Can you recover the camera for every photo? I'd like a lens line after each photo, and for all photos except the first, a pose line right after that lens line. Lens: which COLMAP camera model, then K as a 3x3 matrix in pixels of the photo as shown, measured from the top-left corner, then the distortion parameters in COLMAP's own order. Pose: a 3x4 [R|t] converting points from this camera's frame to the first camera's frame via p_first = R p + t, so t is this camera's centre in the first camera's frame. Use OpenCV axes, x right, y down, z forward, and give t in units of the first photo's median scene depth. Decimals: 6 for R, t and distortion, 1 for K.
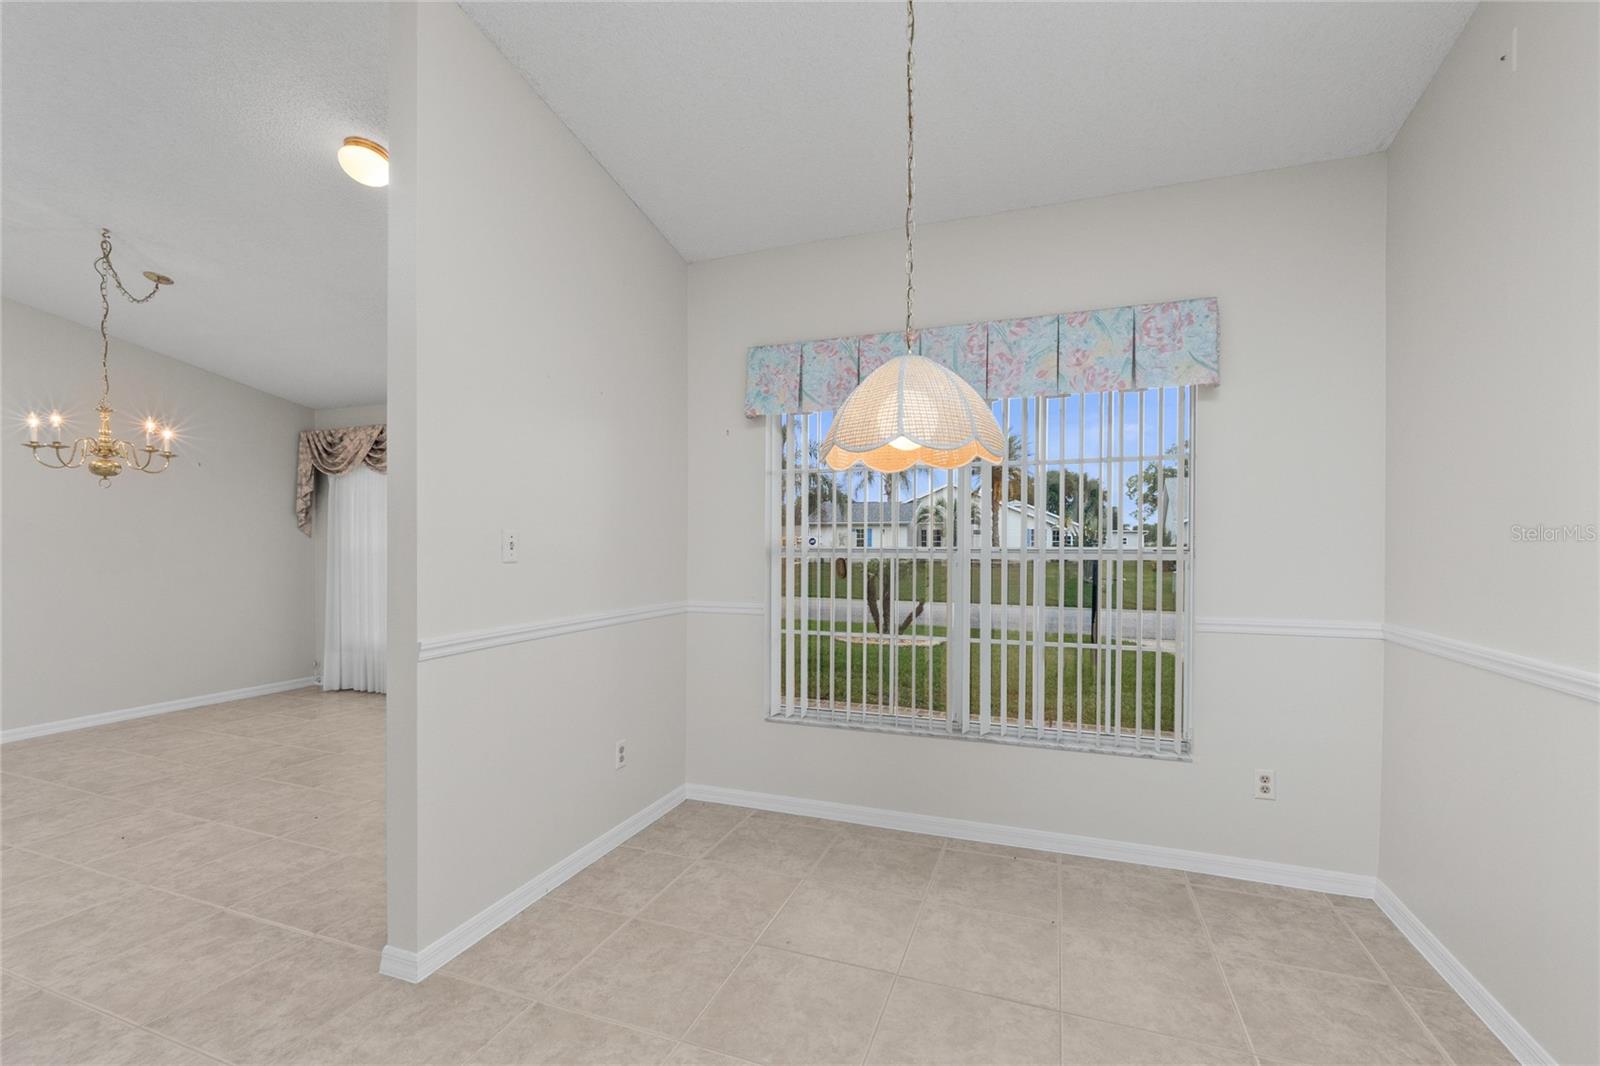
lens RADIAL K [[673.1, 0, 810.4], [0, 673.1, 547.6], [0, 0, 1]] dist [-0.009997, 0.000802]
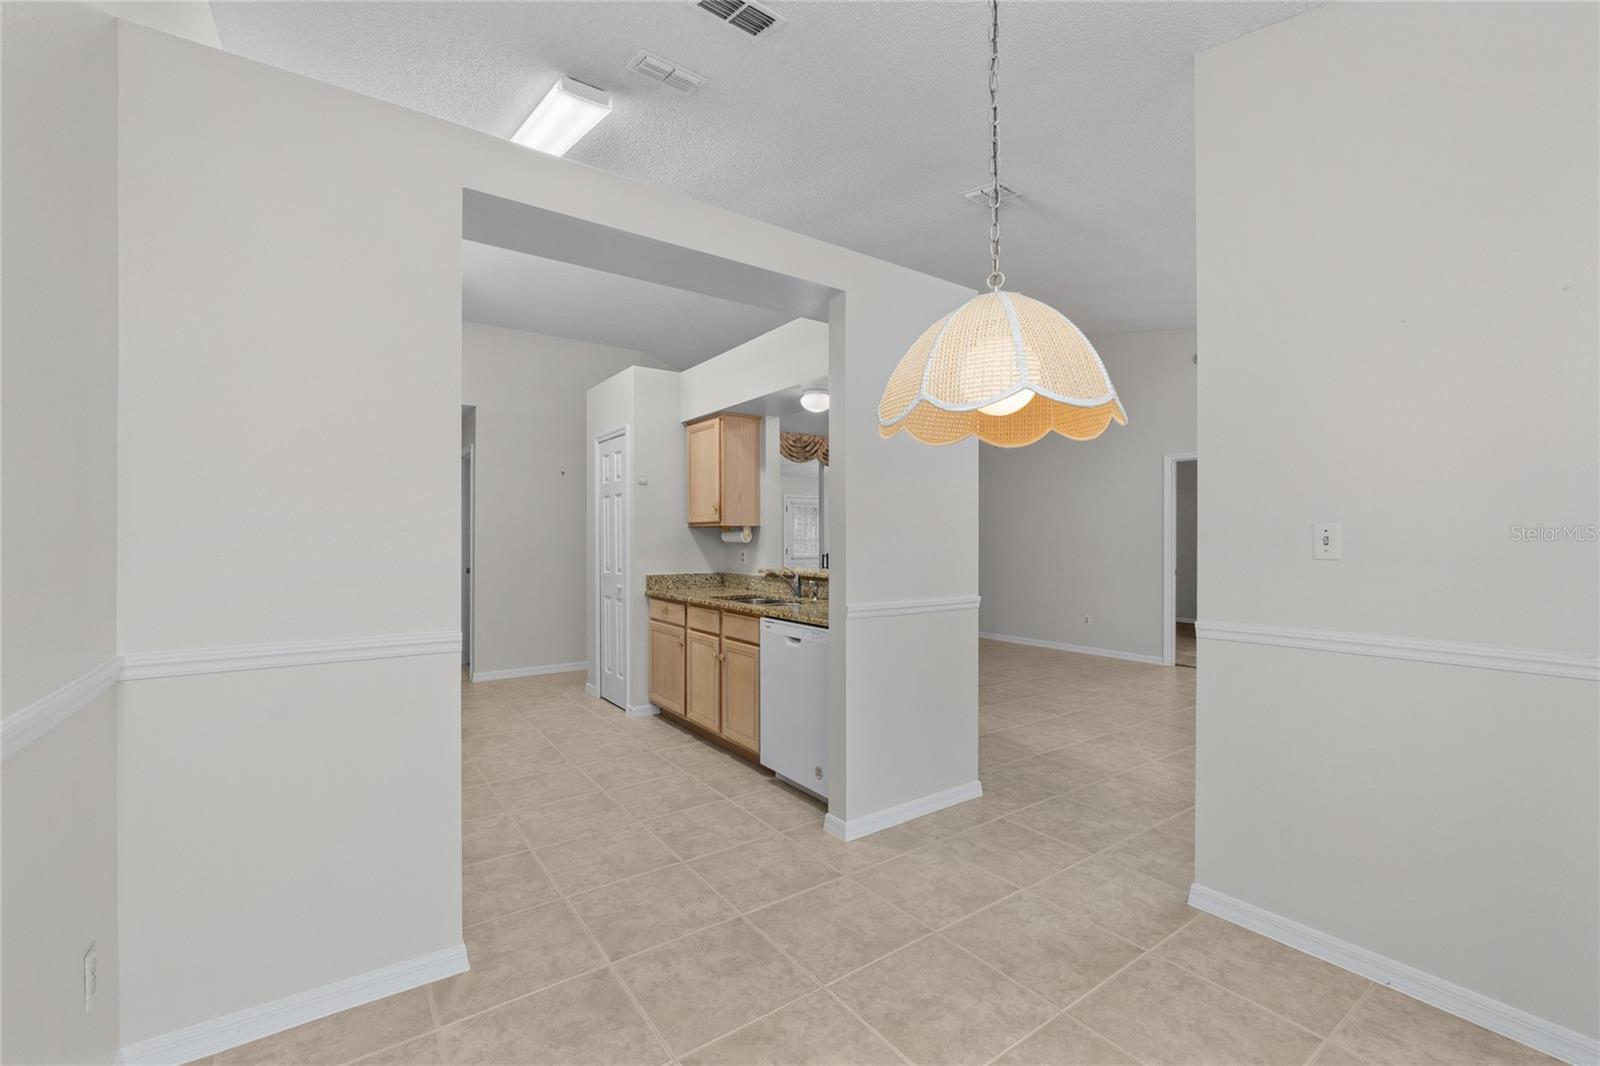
lens RADIAL K [[673.1, 0, 799.9], [0, 673.1, 540.7], [0, 0, 1]] dist [-0.009997, 0.000802]
pose [[-0.571773, 0.000446, -0.820412, 0.439537], [-0.006977, 0.999961, 0.005407, -0.001337], [0.820382, 0.008816, -0.571748, 0.612430]]
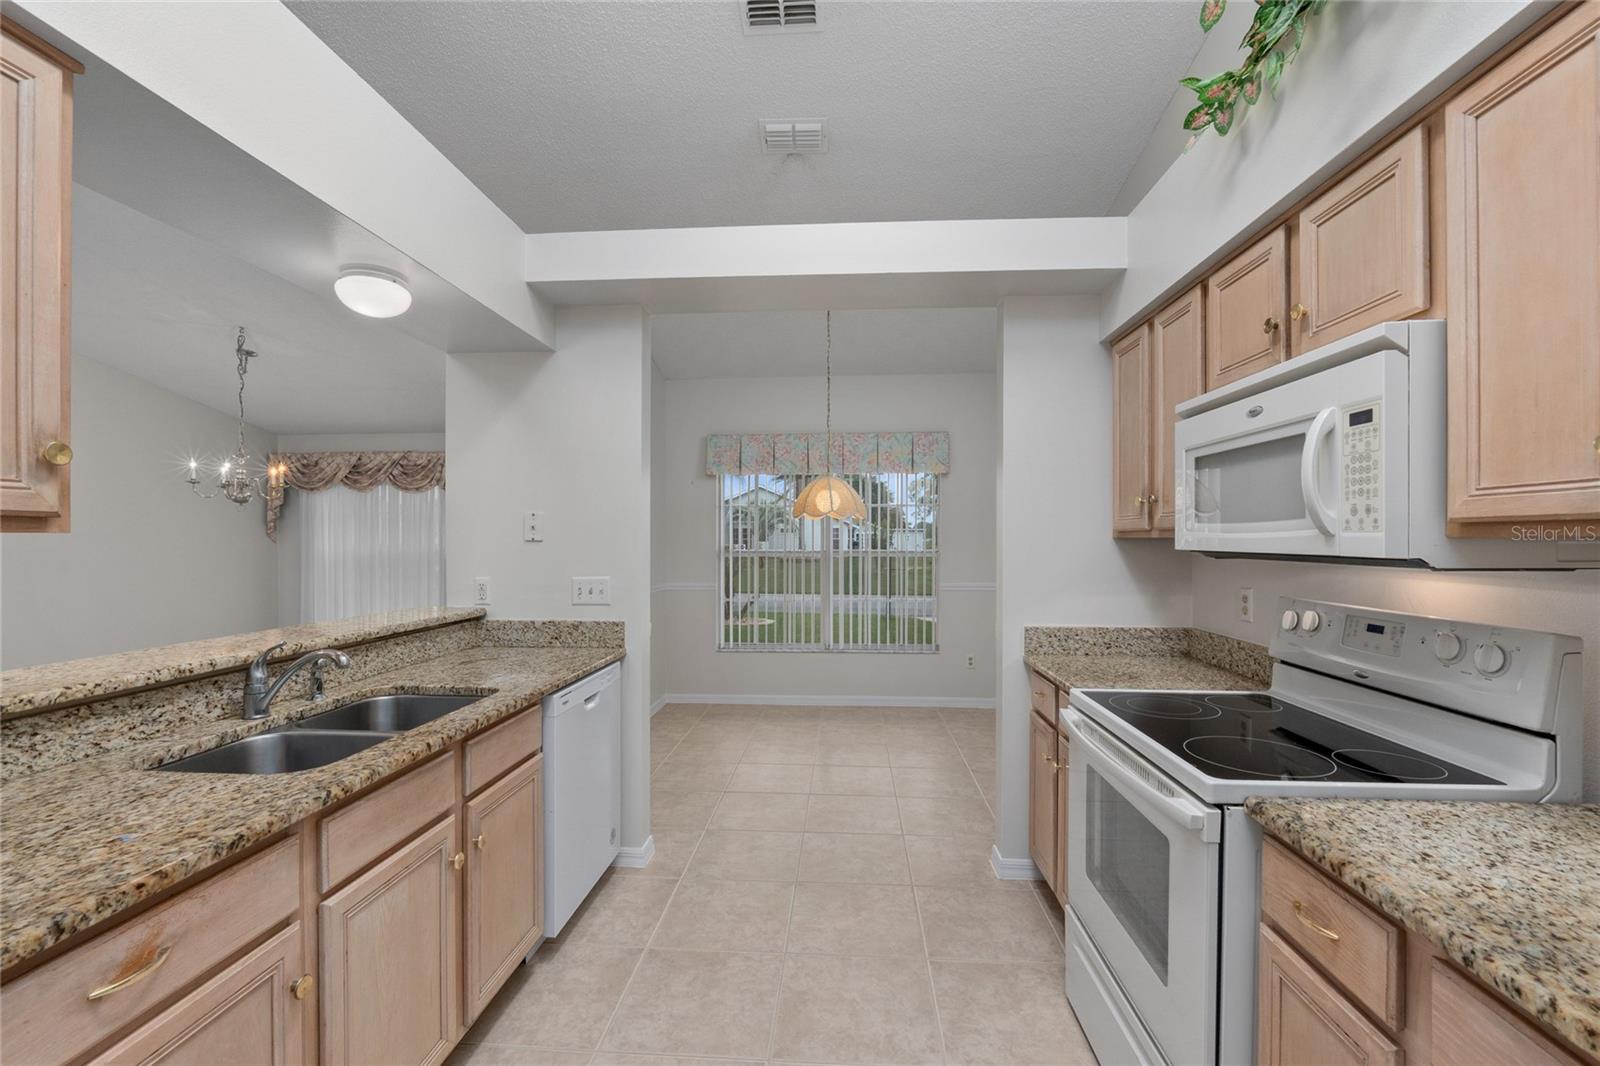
lens RADIAL K [[673.1, 0, 802.3], [0, 673.1, 533.7], [0, 0, 1]] dist [-0.009997, 0.000802]
pose [[0.960321, -0.000274, 0.278897, -0.331464], [0.004739, 0.999871, -0.015334, -0.016608], [-0.278857, 0.016048, 0.960198, -0.700282]]
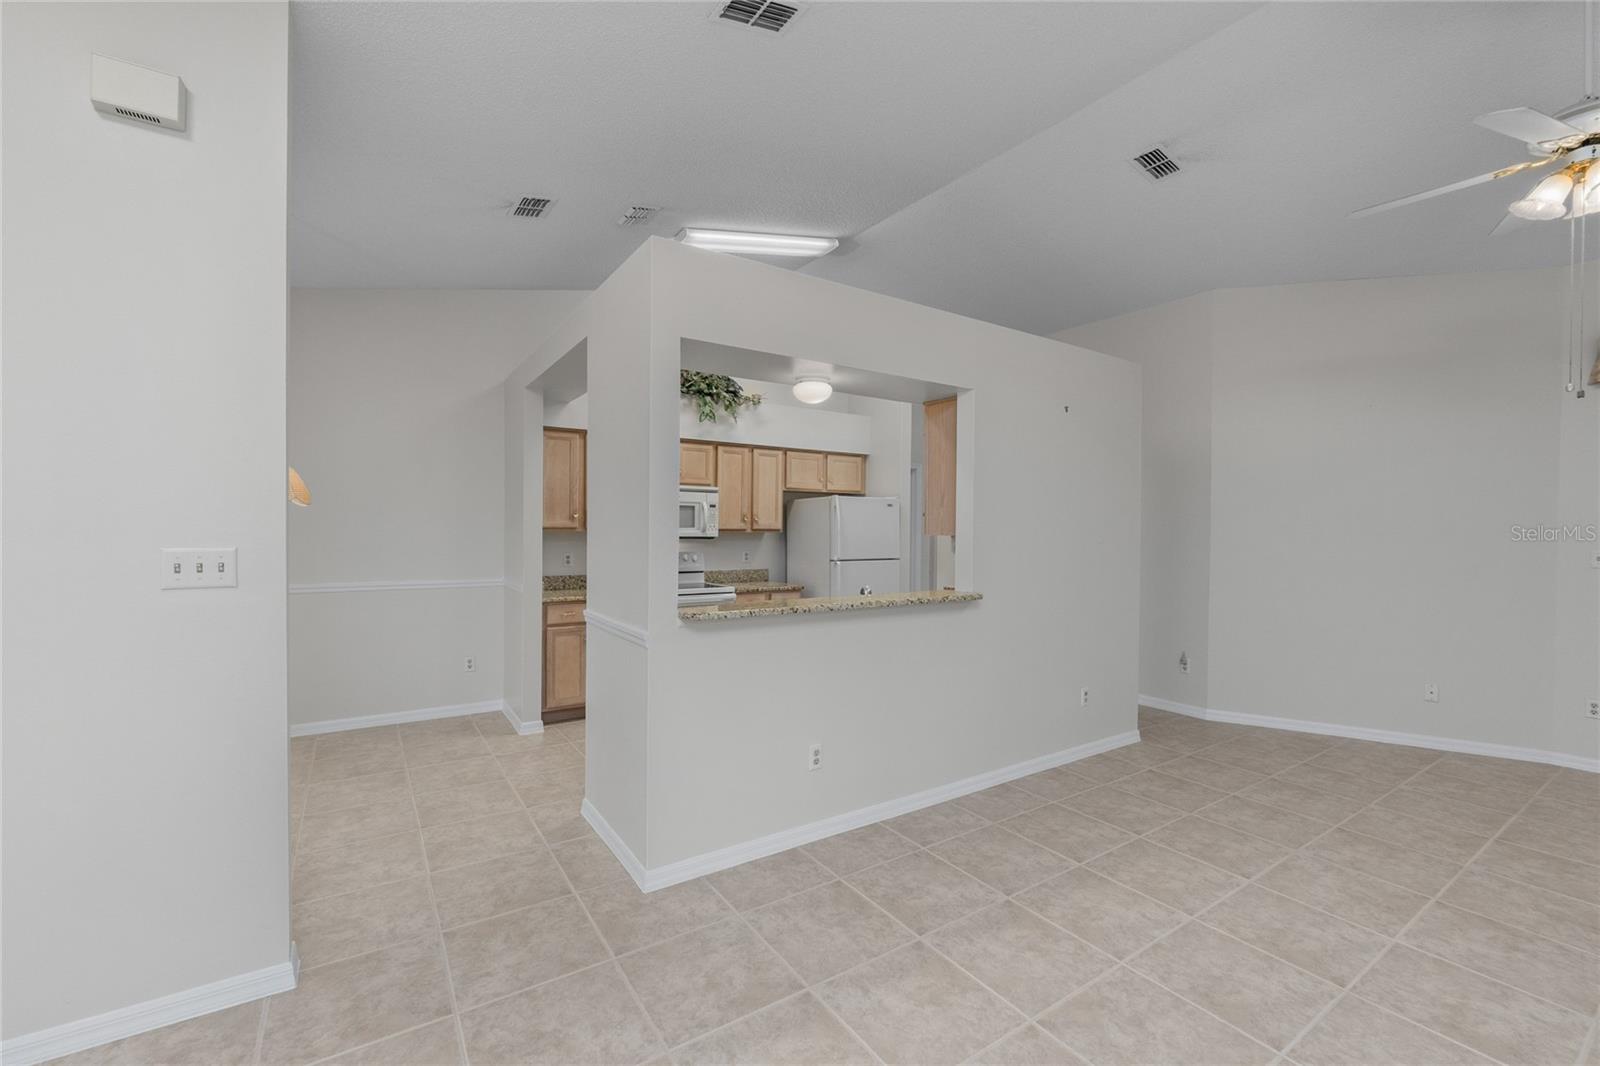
lens RADIAL K [[673.1, 0, 800.7], [0, 673.1, 534.8], [0, 0, 1]] dist [-0.009997, 0.000802]
pose [[-0.801200, -0.016757, 0.598162, -1.116760], [-0.008925, 0.999831, 0.016054, -0.042172], [-0.598331, 0.007524, -0.801214, 0.778264]]
